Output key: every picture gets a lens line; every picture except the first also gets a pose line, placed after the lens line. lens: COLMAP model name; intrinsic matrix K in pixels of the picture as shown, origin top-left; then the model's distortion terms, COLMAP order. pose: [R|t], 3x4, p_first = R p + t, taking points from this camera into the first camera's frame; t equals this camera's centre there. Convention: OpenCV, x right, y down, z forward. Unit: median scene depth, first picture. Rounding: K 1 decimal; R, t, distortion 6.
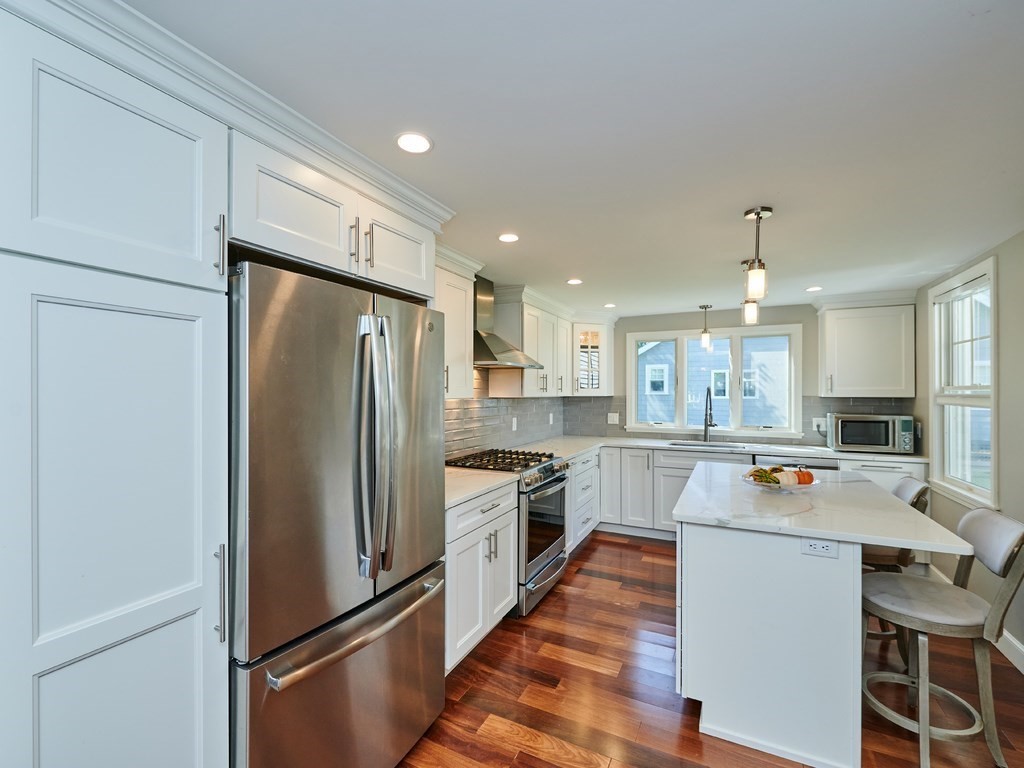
lens RADIAL K [[456.3, 0, 506.8], [0, 456.3, 390.5], [0, 0, 1]] dist [-0.001535, -0.000156]
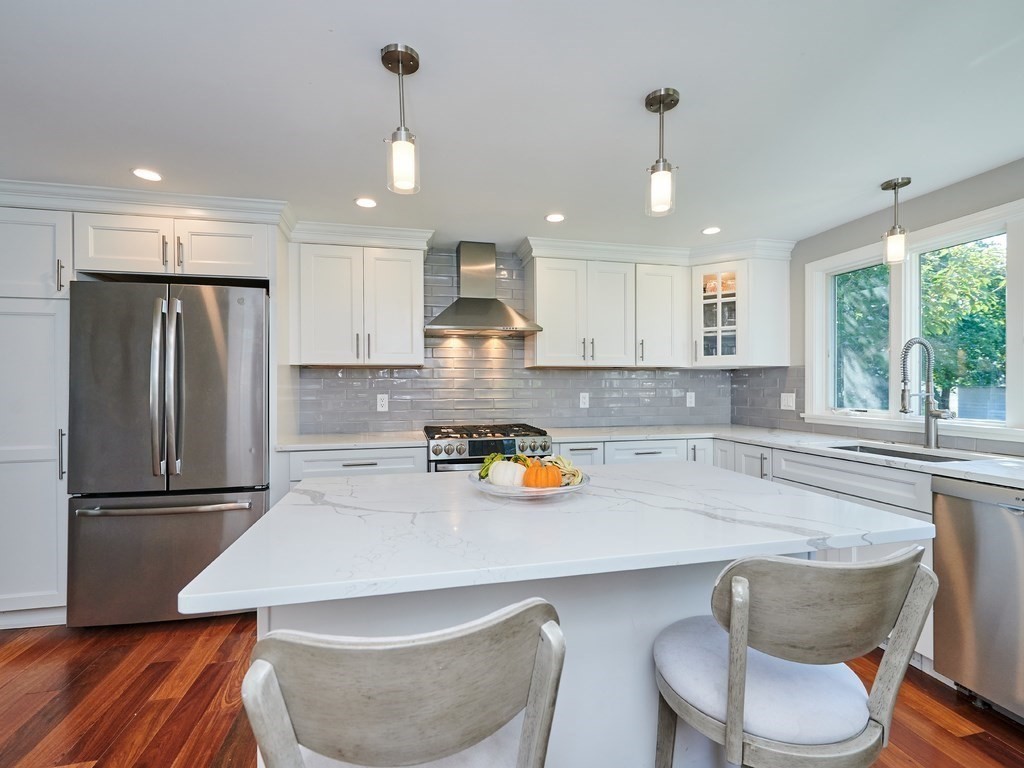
lens RADIAL K [[455.4, 0, 506.8], [0, 455.4, 386.5], [0, 0, 1]] dist [-0.000967, -0.000354]
pose [[0.633466, -0.000478, -0.773770, 0.650224], [0.004176, 0.999987, 0.002801, 0.049606], [0.773759, -0.005006, 0.633460, 0.387981]]
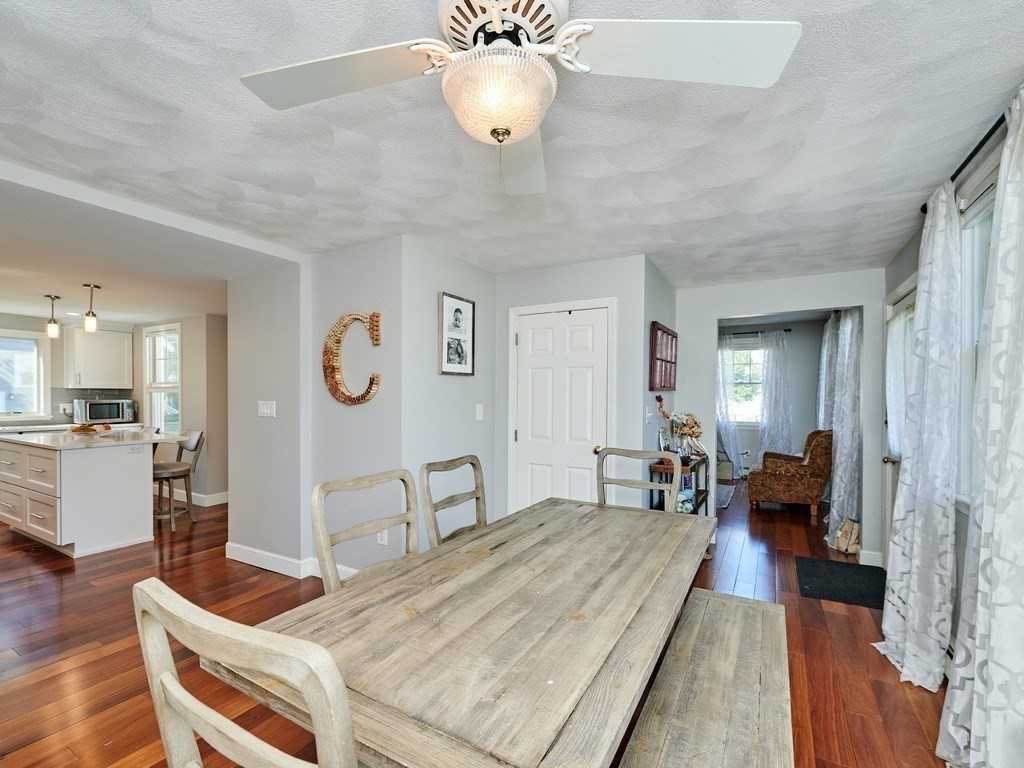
lens RADIAL K [[460.0, 0, 510.8], [0, 460.0, 400.2], [0, 0, 1]] dist [-0.002105, -0.000293]
pose [[0.053107, -0.012214, 0.998514, -0.705410], [-0.006335, 0.999901, 0.012568, 0.026019], [-0.998569, -0.006993, 0.053025, -0.470873]]
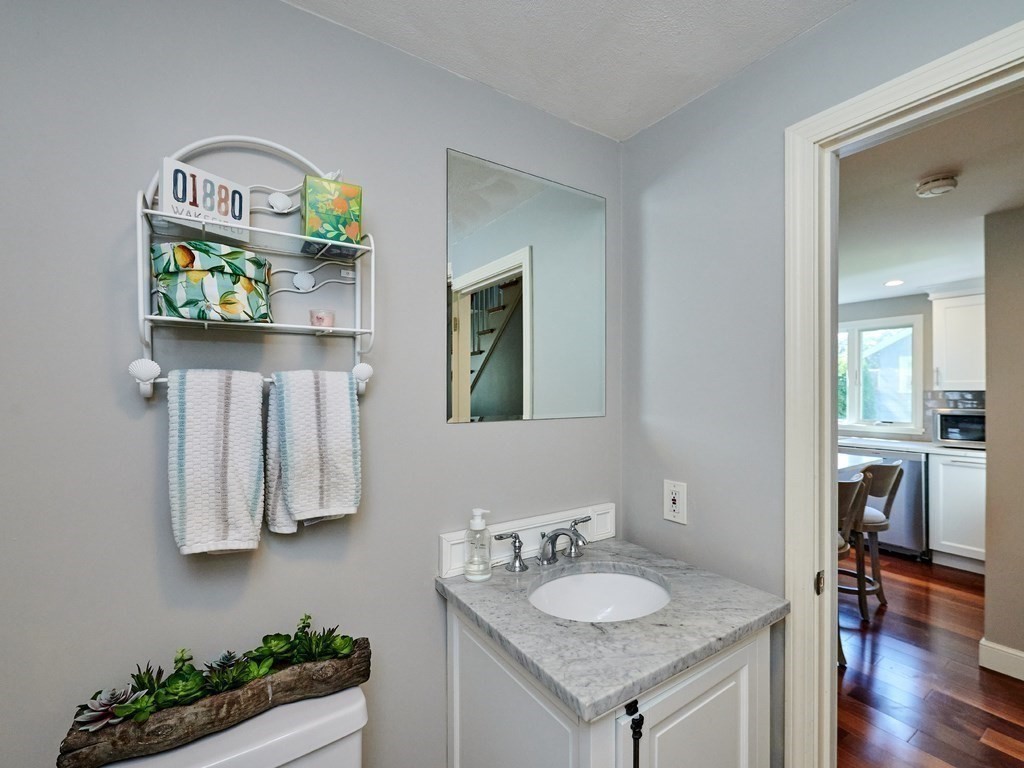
lens RADIAL K [[455.4, 0, 506.8], [0, 455.4, 386.5], [0, 0, 1]] dist [-0.000967, -0.000354]
pose [[0.865545, -0.000871, -0.500830, 0.425484], [0.001028, 0.999999, 0.000036, 0.004147], [0.500830, -0.000546, 0.865546, -0.284913]]
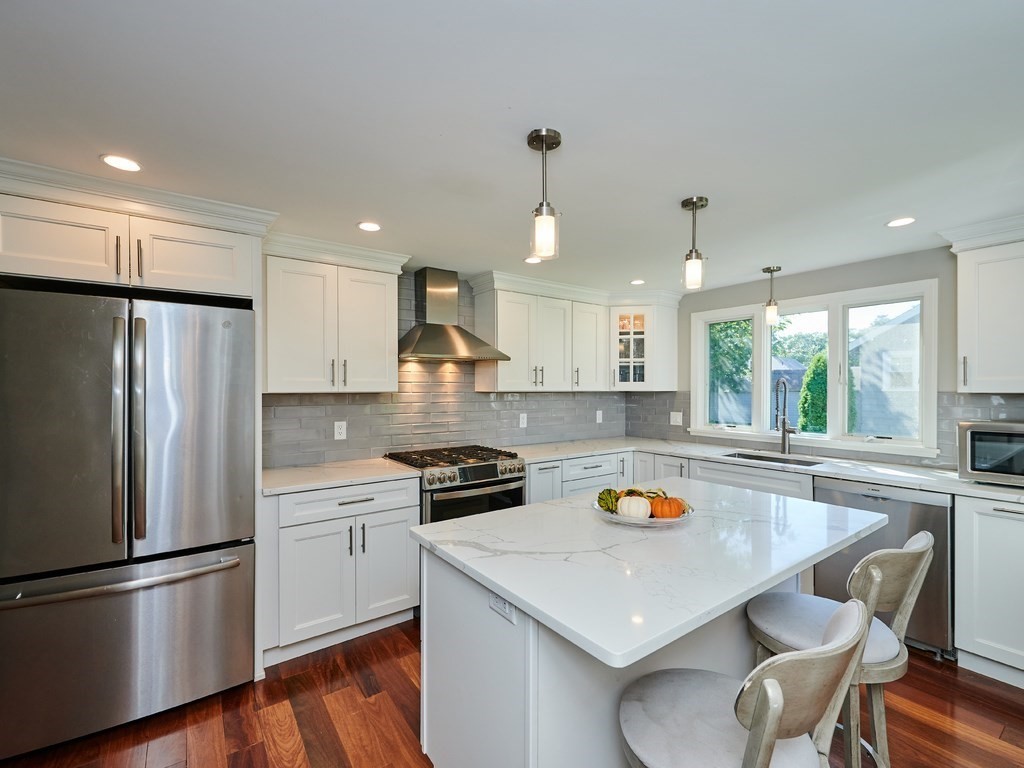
lens RADIAL K [[456.3, 0, 506.8], [0, 456.3, 390.5], [0, 0, 1]] dist [-0.001535, -0.000156]
pose [[0.884773, 0.001924, -0.466019, 0.469740], [0.001565, 0.999974, 0.007100, 0.005848], [0.466020, -0.007011, 0.884746, 0.177334]]
